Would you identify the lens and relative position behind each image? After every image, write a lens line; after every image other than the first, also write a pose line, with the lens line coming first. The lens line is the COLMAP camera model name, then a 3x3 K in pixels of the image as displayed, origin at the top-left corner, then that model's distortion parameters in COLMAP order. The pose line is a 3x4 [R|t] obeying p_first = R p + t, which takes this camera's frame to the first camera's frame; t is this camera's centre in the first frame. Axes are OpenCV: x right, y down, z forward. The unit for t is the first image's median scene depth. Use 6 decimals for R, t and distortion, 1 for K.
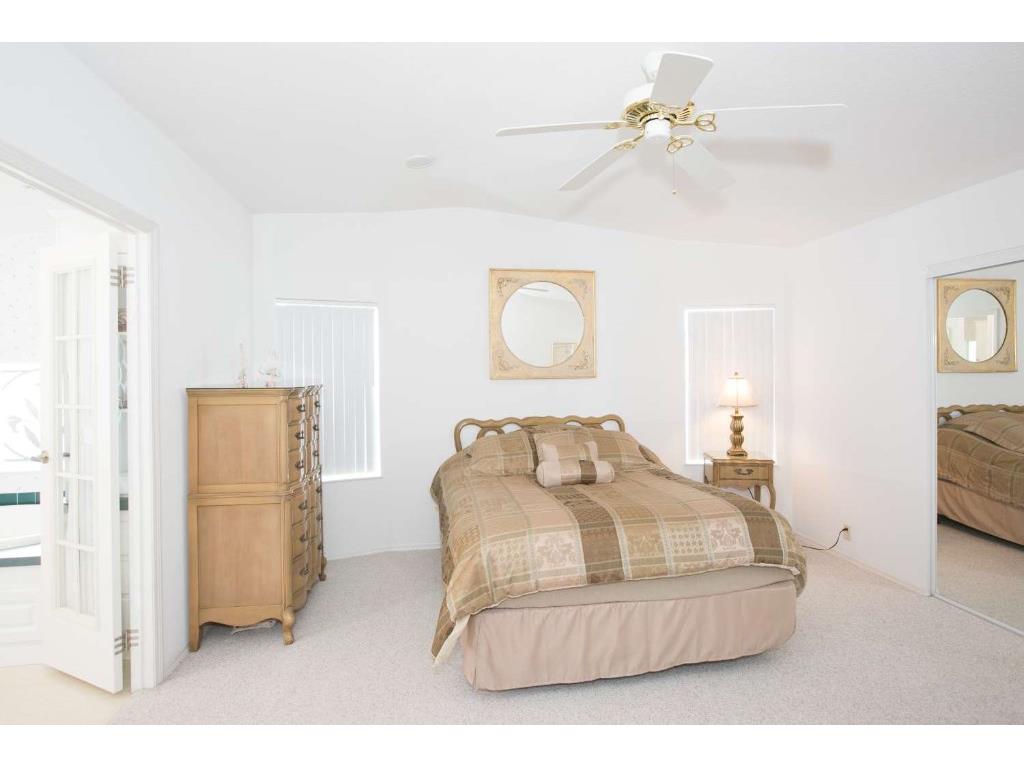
lens RADIAL K [[523.9, 0, 506.4], [0, 523.9, 379.5], [0, 0, 1]] dist [-0.026132, 0.000319]
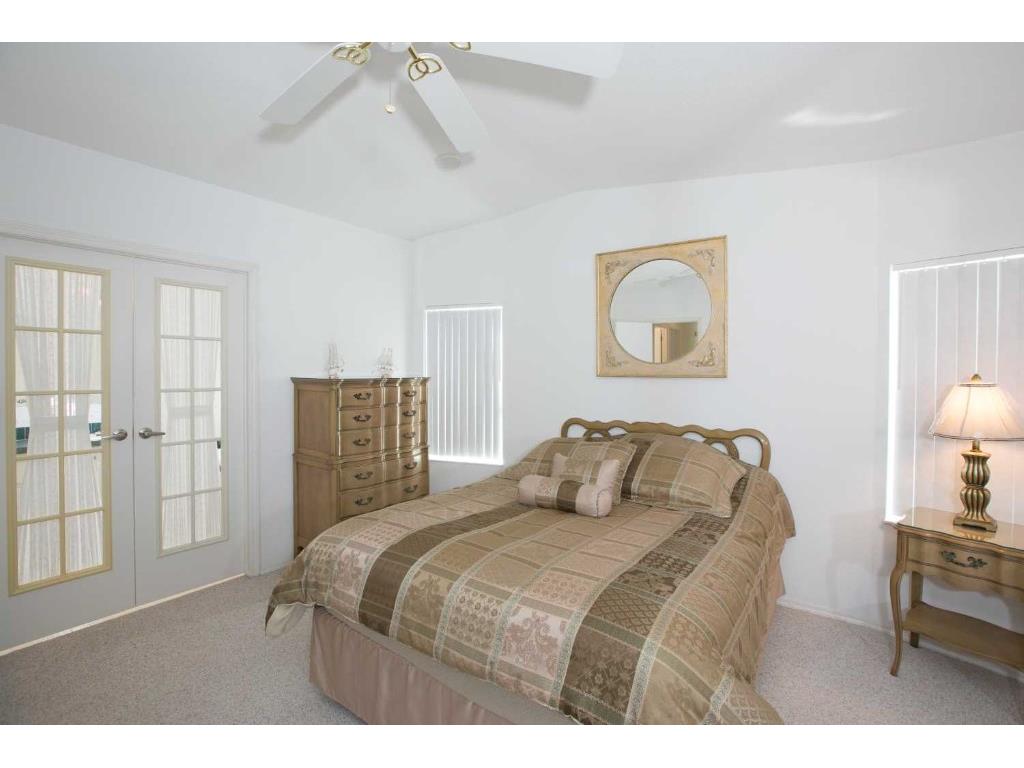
lens RADIAL K [[456.2, 0, 512.0], [0, 456.2, 384.0], [0, 0, 1]] dist [-0.018225, 0.000022]
pose [[0.716542, 0.036083, -0.696610, 0.416727], [-0.018709, 0.999296, 0.032517, -0.010484], [0.697293, -0.010266, 0.716713, 0.329711]]
